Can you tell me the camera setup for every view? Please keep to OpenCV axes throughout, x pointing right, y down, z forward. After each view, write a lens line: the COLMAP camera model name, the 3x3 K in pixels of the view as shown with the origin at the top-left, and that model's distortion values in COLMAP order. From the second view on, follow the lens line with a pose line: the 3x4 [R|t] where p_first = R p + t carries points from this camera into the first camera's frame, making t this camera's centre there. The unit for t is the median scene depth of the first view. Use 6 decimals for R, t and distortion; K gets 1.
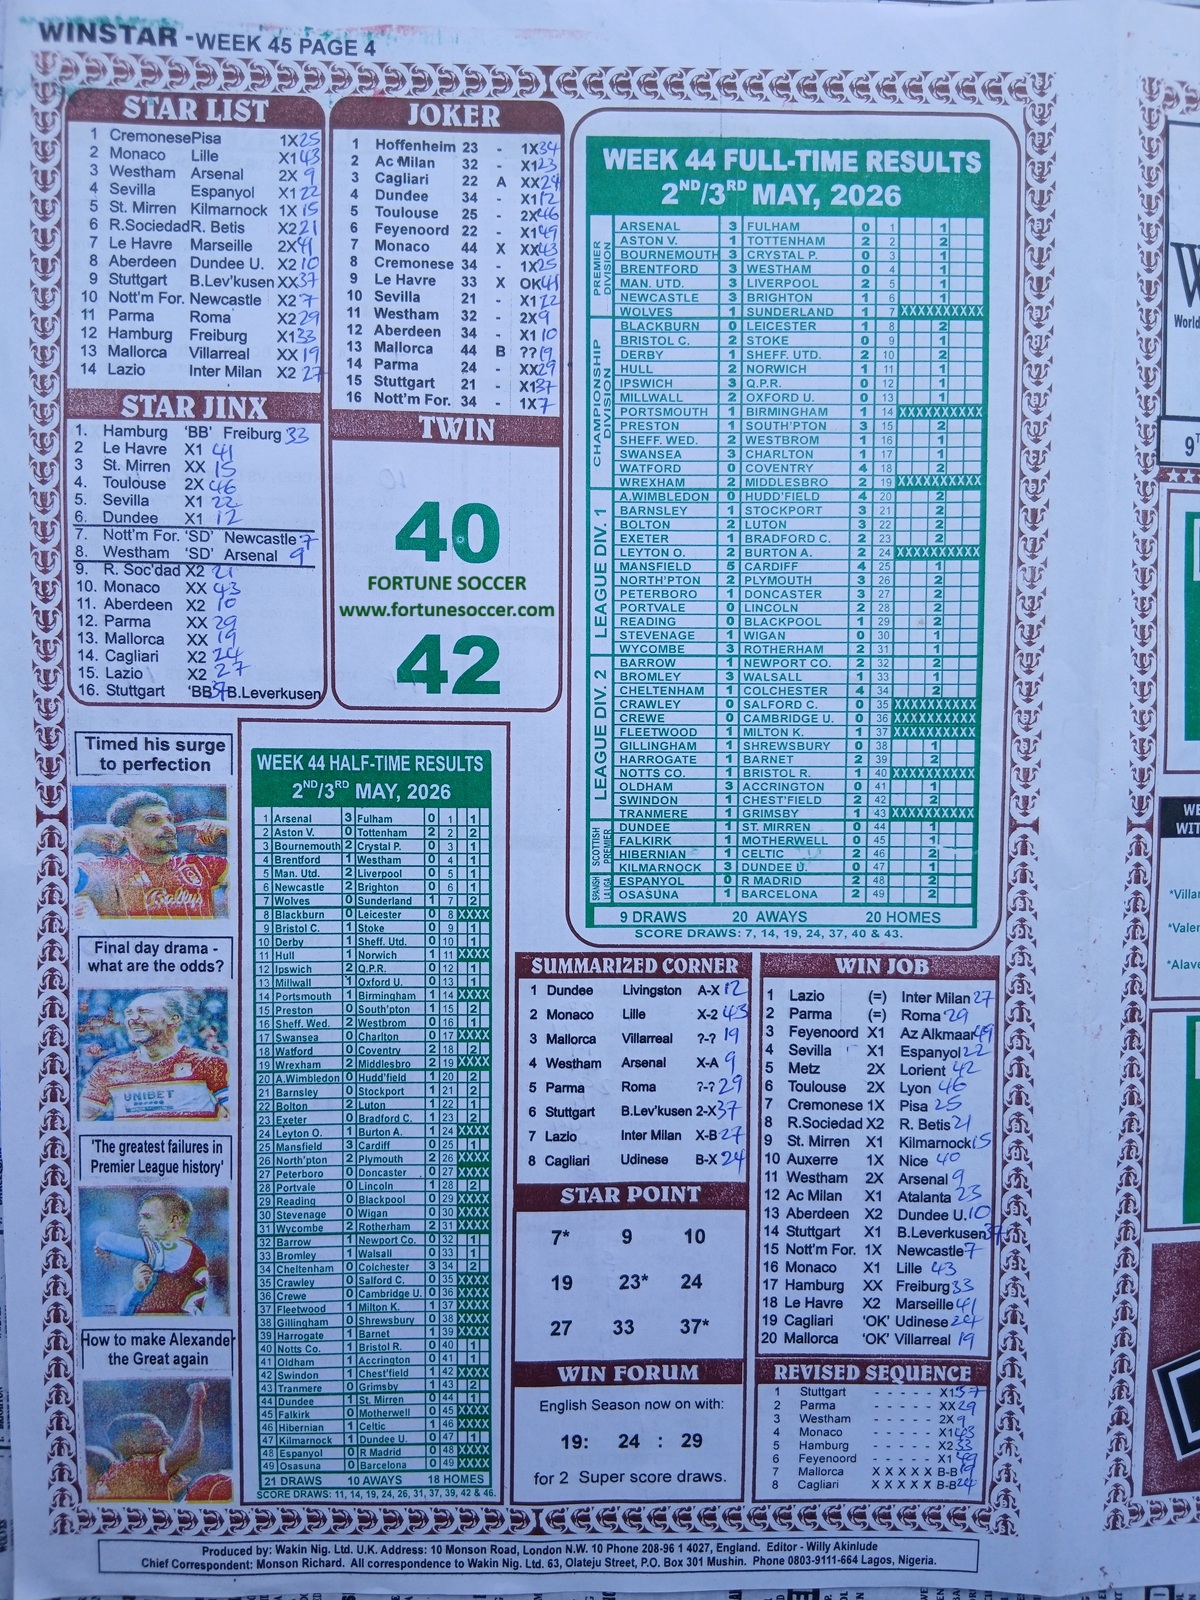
lens RADIAL K [[3520.5, 0, 601.5], [0, 3520.5, 646.1], [0, 0, 1]] dist [-0.426278, -0.088386]
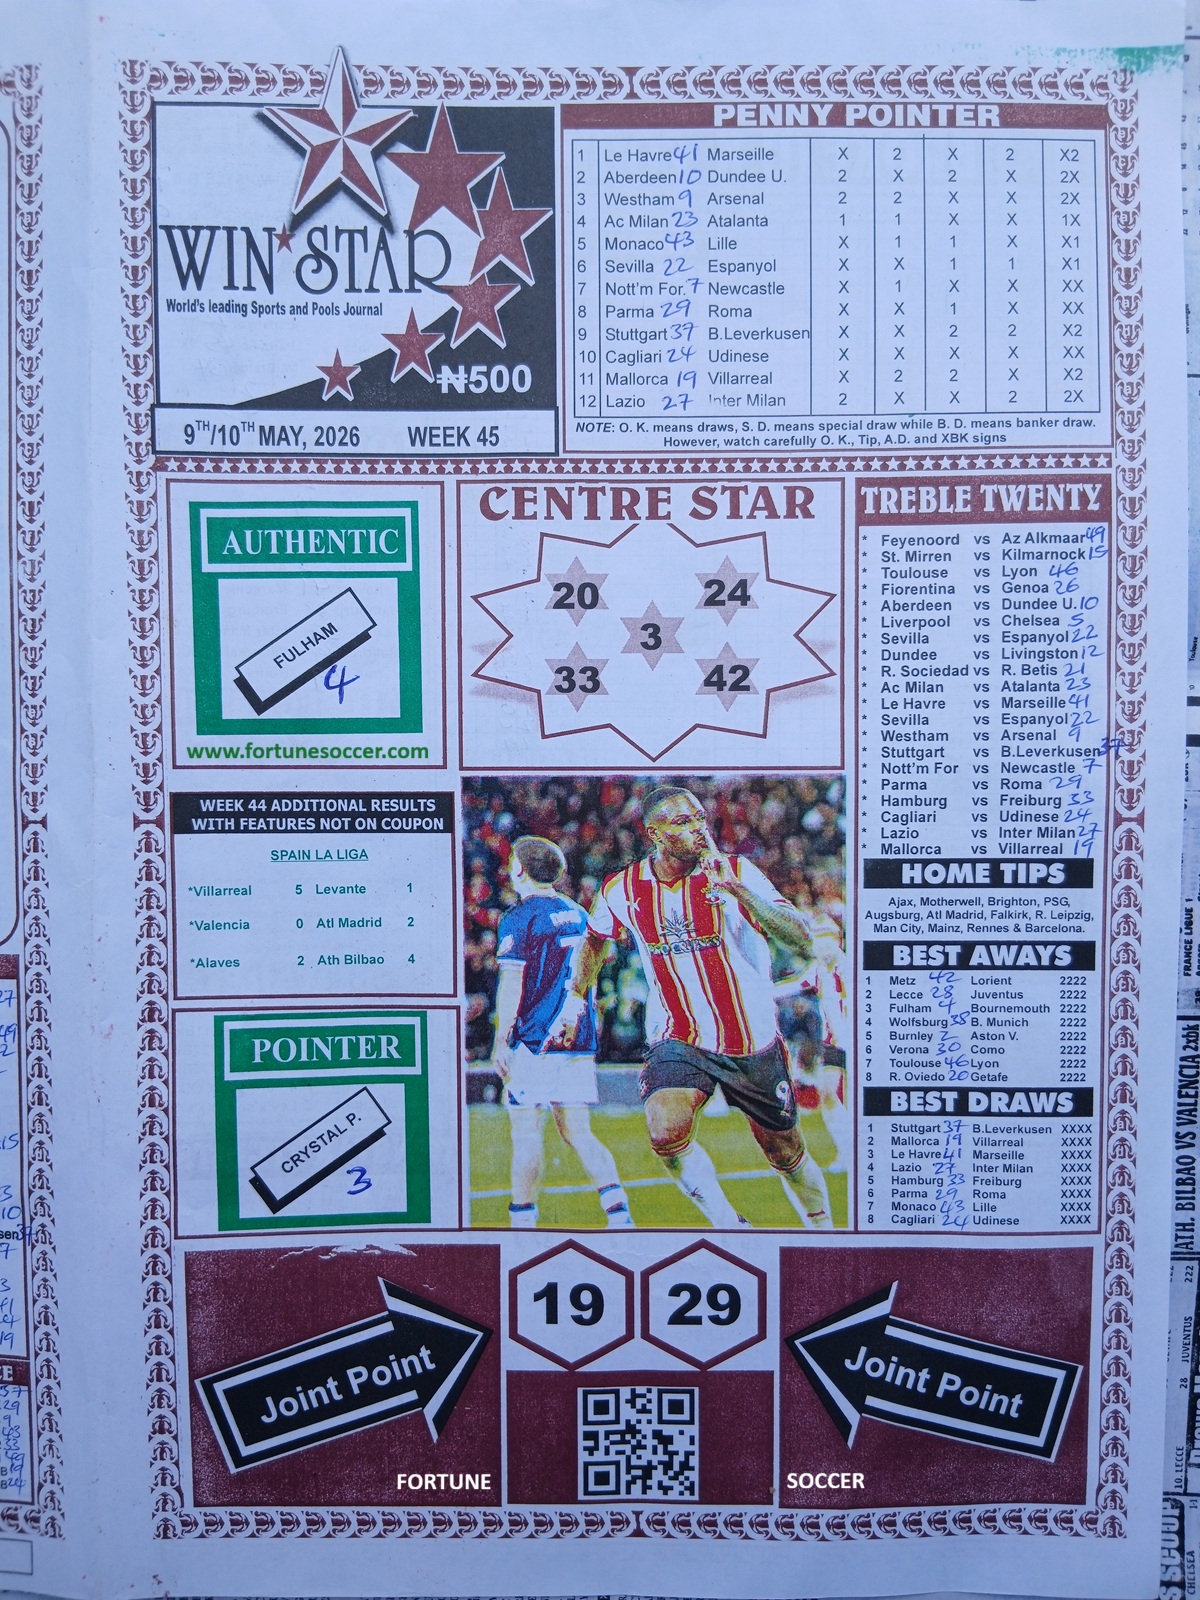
lens RADIAL K [[3469.4, 0, 602.3], [0, 3469.4, 733.1], [0, 0, 1]] dist [0.230917, -7.828845]
pose [[0.999008, -0.009364, -0.043539, 0.324115], [0.010428, 0.999651, 0.024287, 0.004013], [0.043296, -0.024717, 0.998756, 0.024925]]
